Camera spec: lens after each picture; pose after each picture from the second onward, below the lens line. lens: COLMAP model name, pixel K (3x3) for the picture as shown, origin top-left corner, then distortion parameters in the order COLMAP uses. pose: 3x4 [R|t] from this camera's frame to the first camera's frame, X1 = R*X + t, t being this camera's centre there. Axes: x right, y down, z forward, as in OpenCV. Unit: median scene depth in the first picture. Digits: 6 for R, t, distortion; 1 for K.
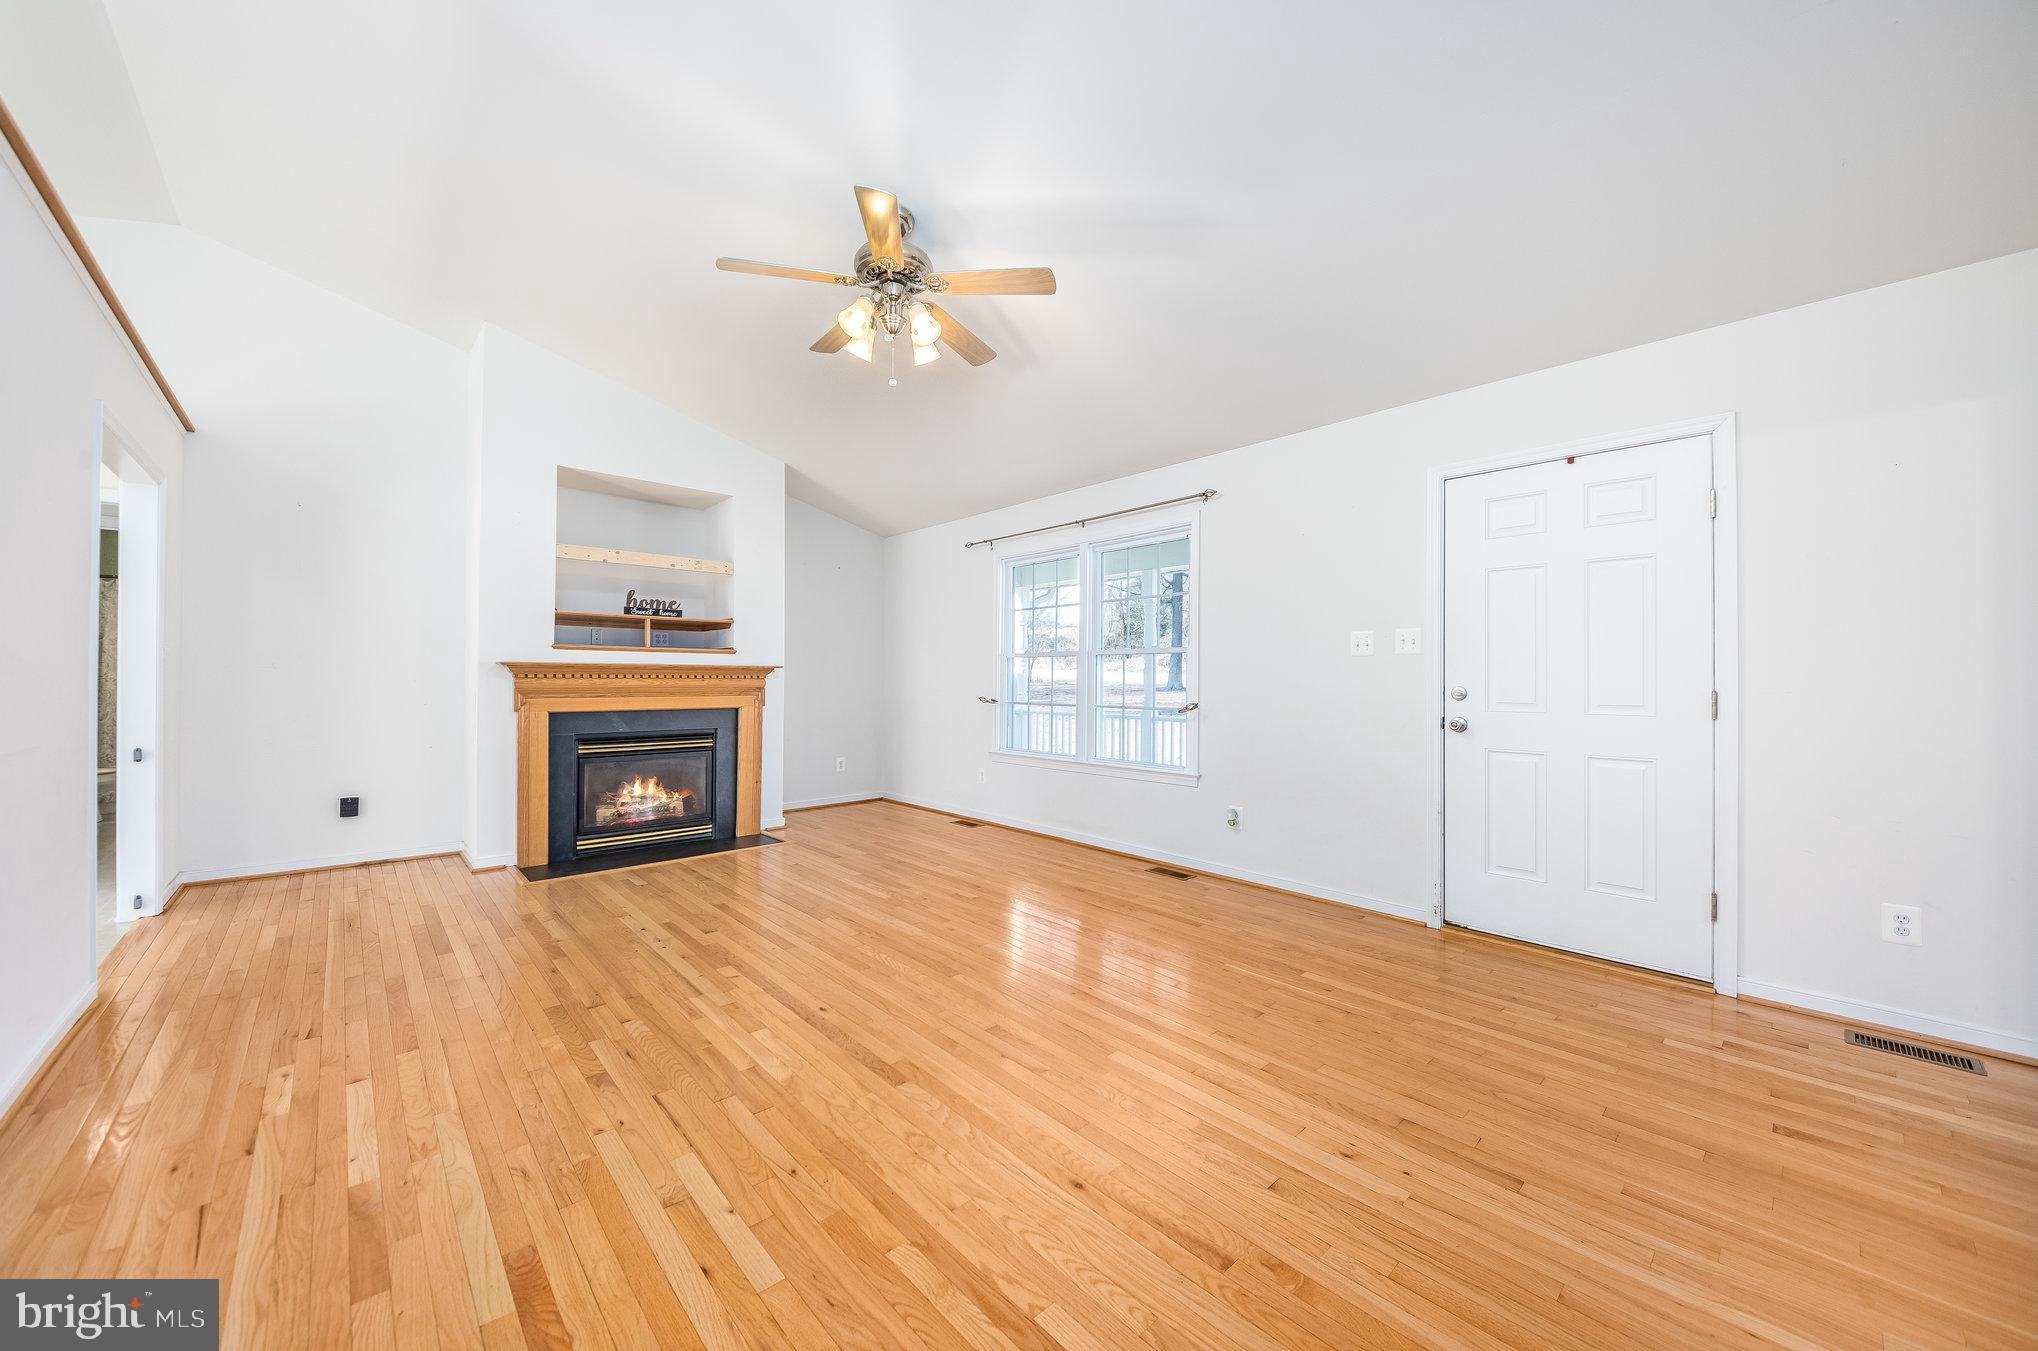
lens RADIAL K [[745.2, 0, 1015.3], [0, 745.2, 677.0], [0, 0, 1]] dist [0.002643, -0.002947]
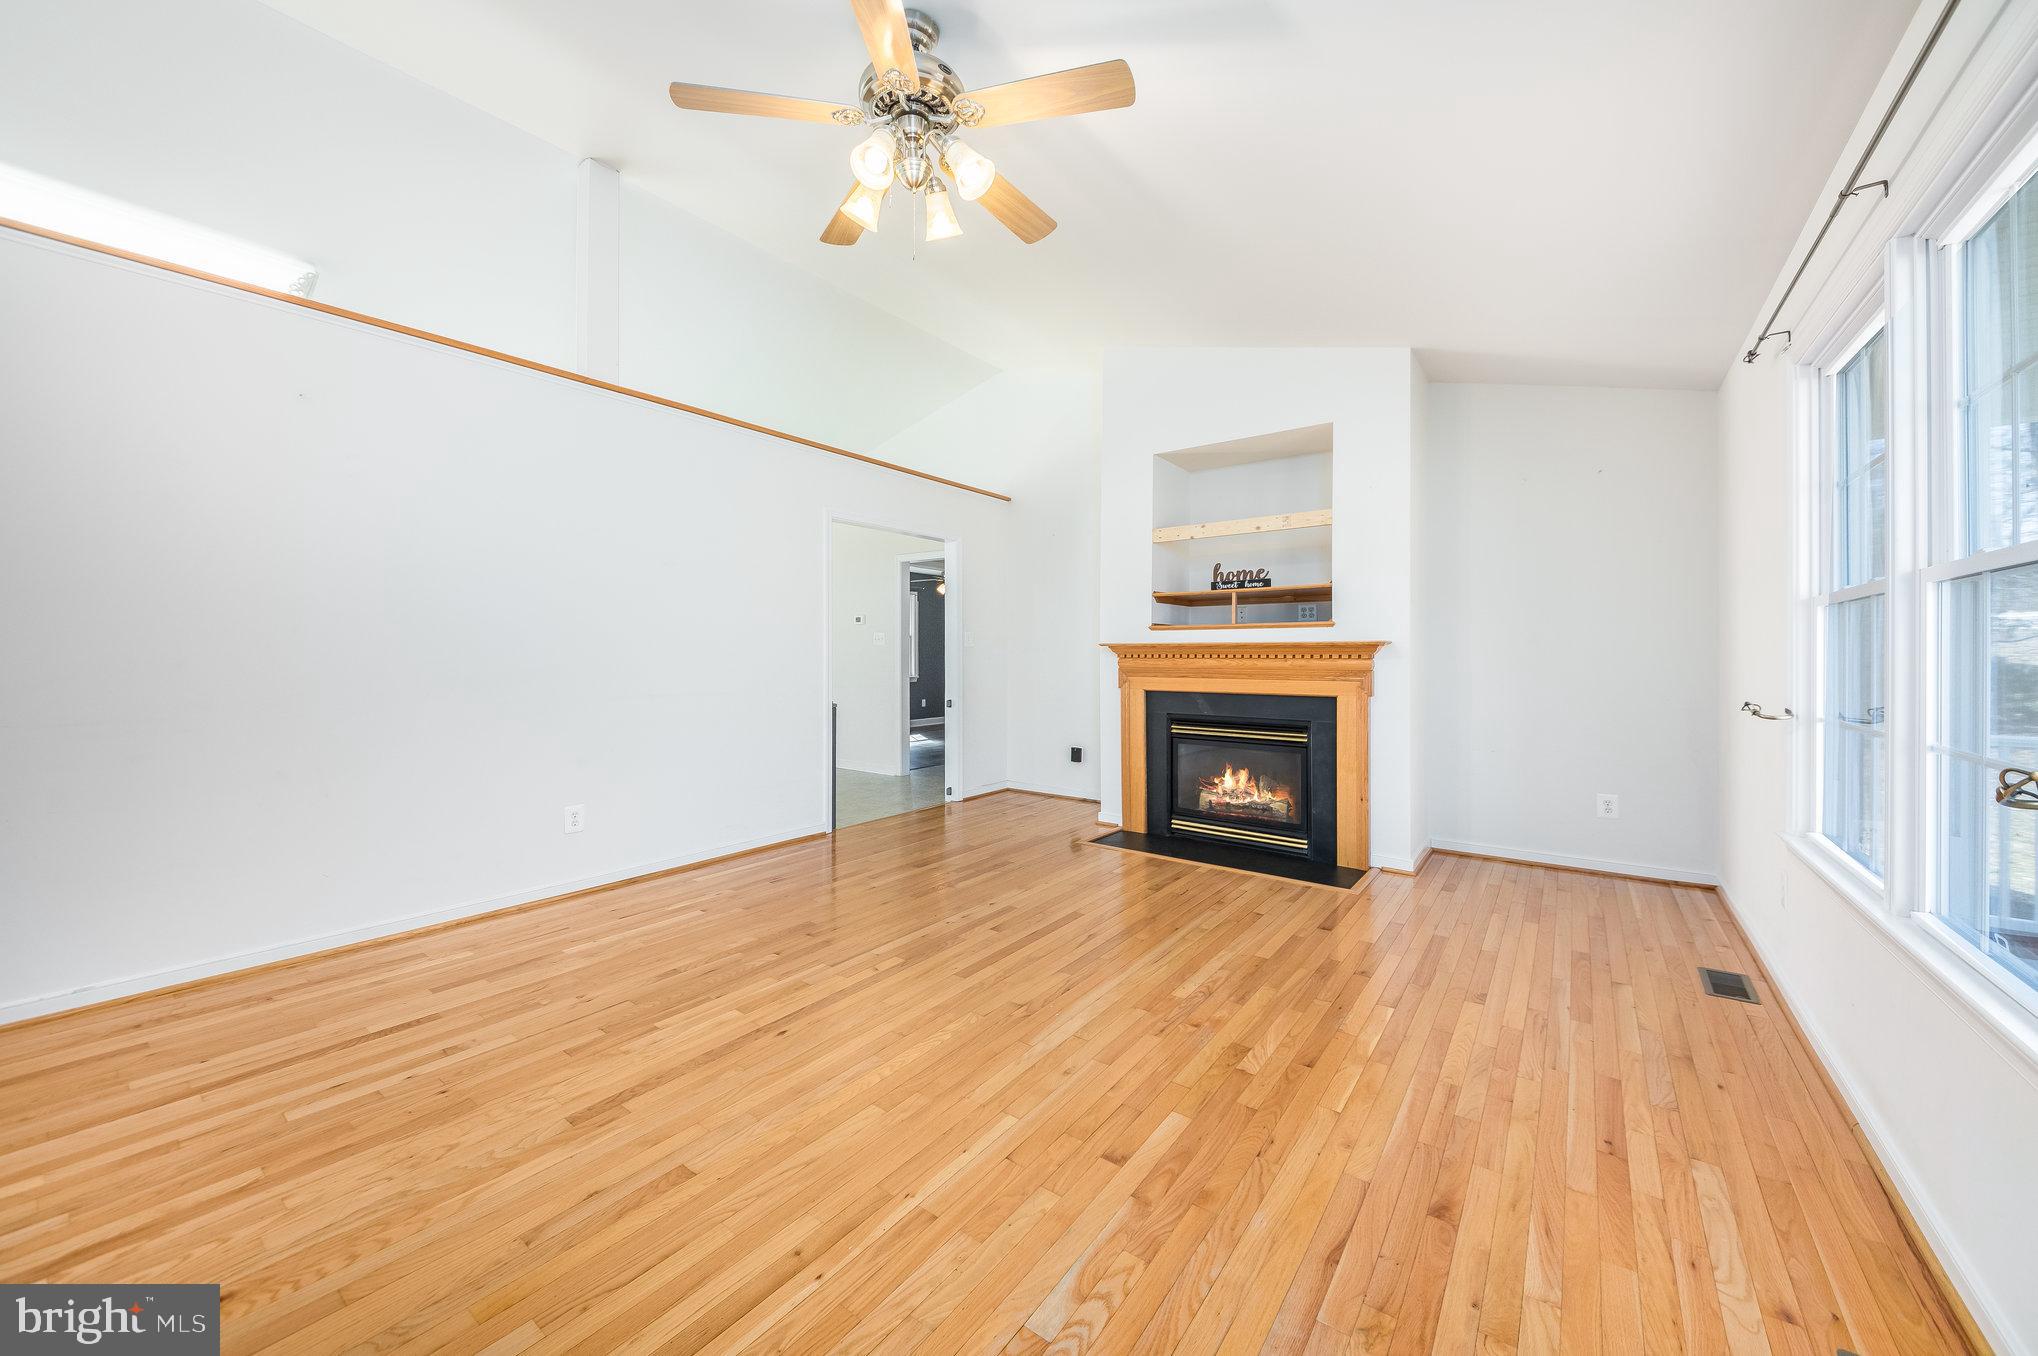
lens RADIAL K [[745.2, 0, 1021.1], [0, 745.2, 657.0], [0, 0, 1]] dist [0.002643, -0.002947]
pose [[0.185592, 0.001807, -0.982625, 0.367018], [0.004312, 0.999987, 0.002653, -0.003504], [0.982617, -0.004729, 0.185582, 0.611164]]
